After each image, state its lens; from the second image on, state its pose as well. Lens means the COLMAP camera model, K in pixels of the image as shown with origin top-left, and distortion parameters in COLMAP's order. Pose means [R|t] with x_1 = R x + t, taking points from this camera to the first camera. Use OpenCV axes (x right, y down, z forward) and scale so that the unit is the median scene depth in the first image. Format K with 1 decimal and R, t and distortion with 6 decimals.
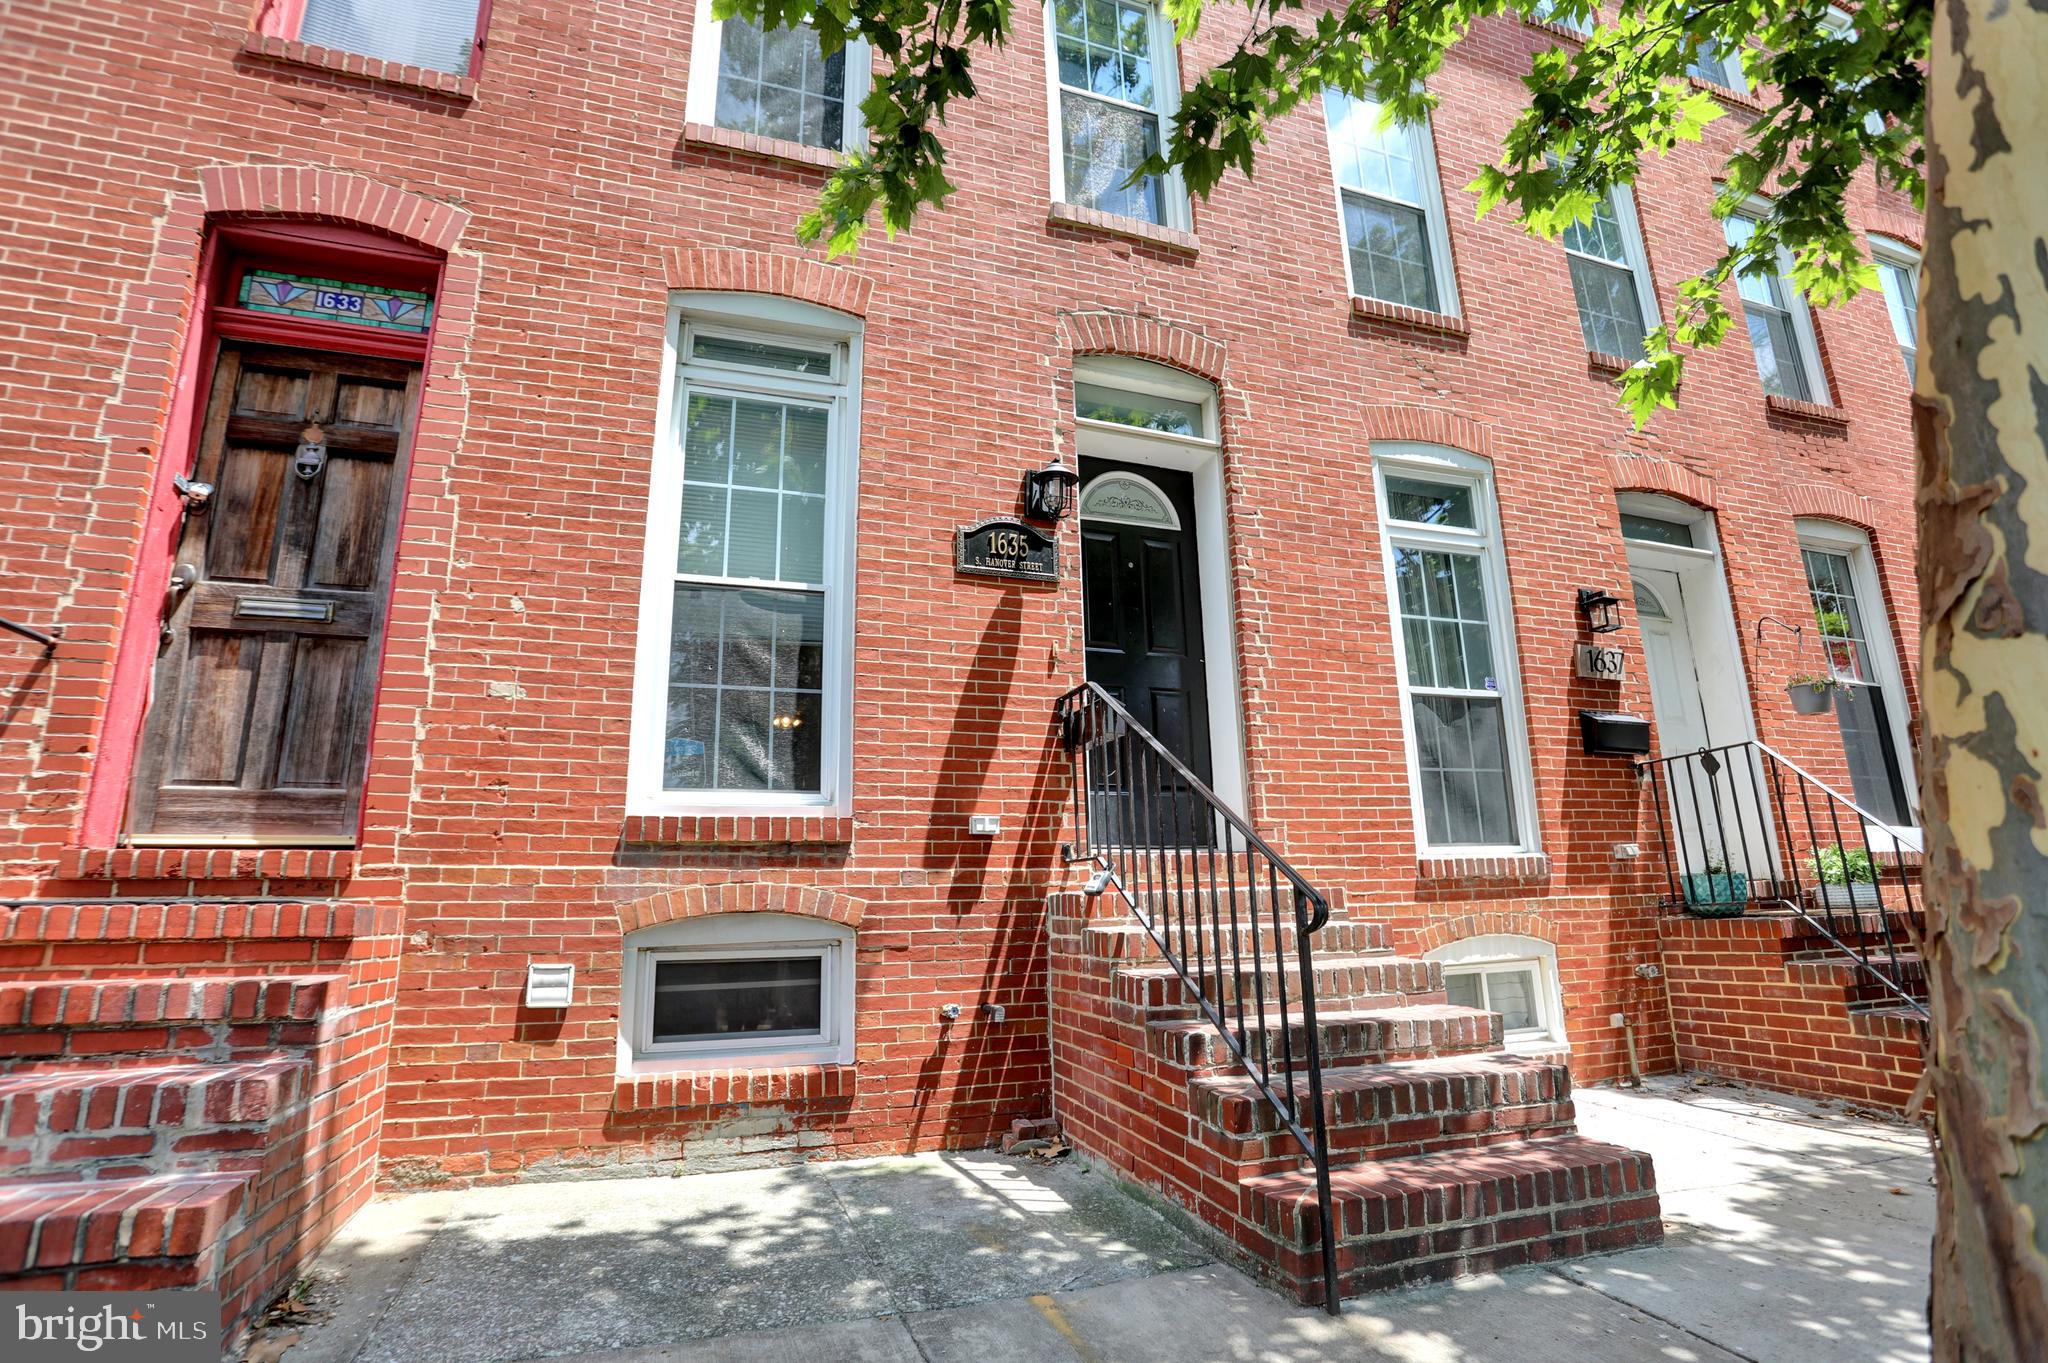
lens RADIAL K [[1011.3, 0, 1018.1], [0, 1011.3, 683.2], [0, 0, 1]] dist [-0.070536, 0.027502]
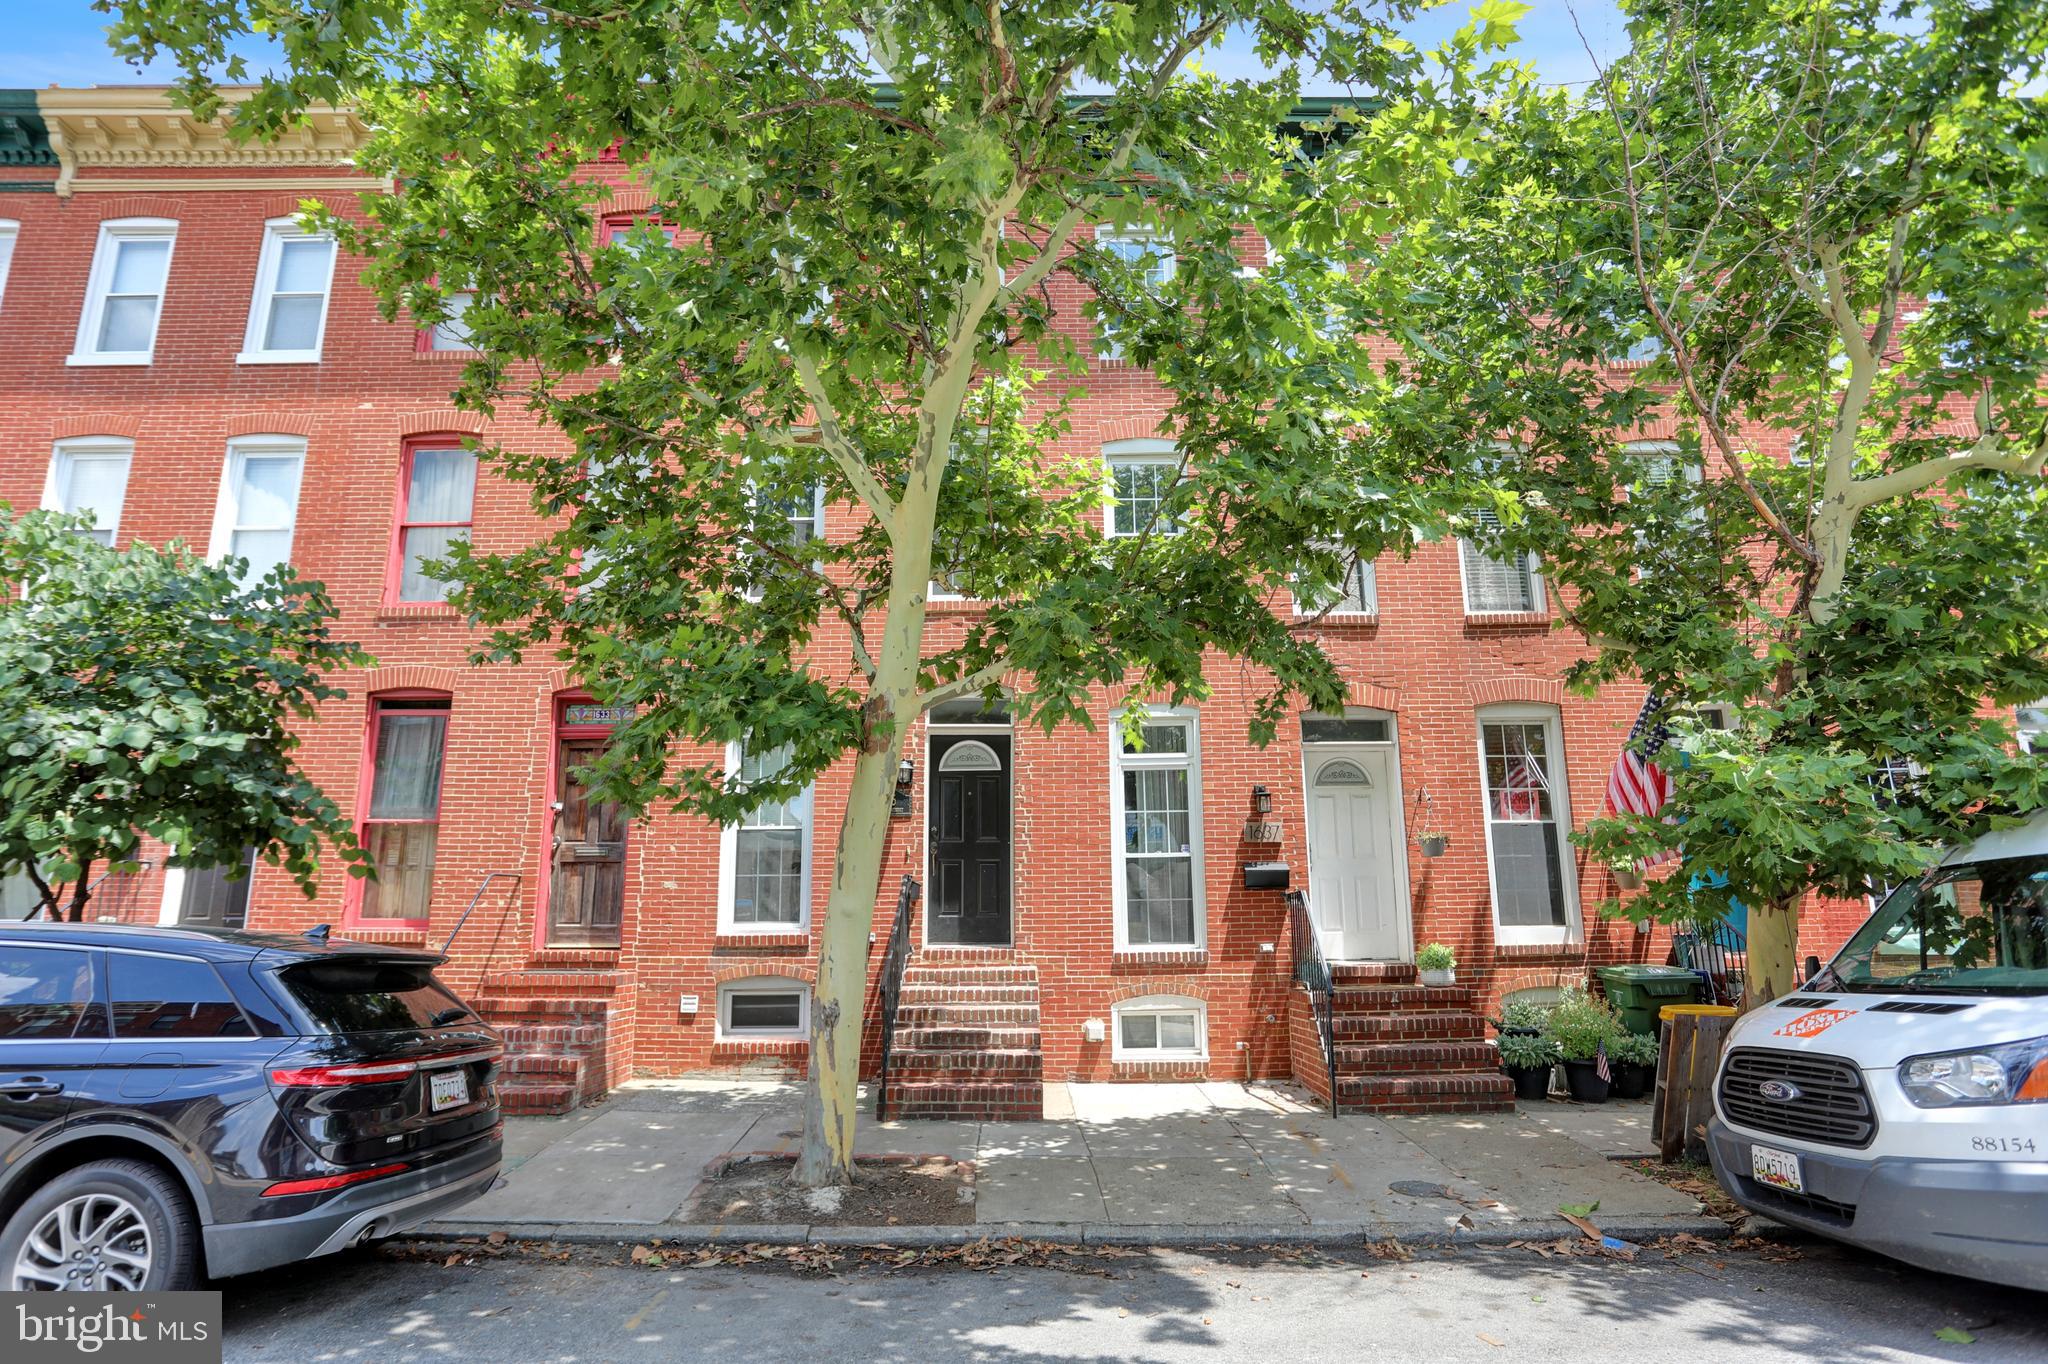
lens RADIAL K [[1199.6, 0, 1017.4], [0, 1199.6, 674.3], [0, 0, 1]] dist [-0.062615, 0.000168]
pose [[0.943497, -0.053300, -0.327066, 1.178874], [0.062313, 0.997910, 0.017135, -0.466132], [0.325469, -0.036547, 0.944846, -1.362830]]
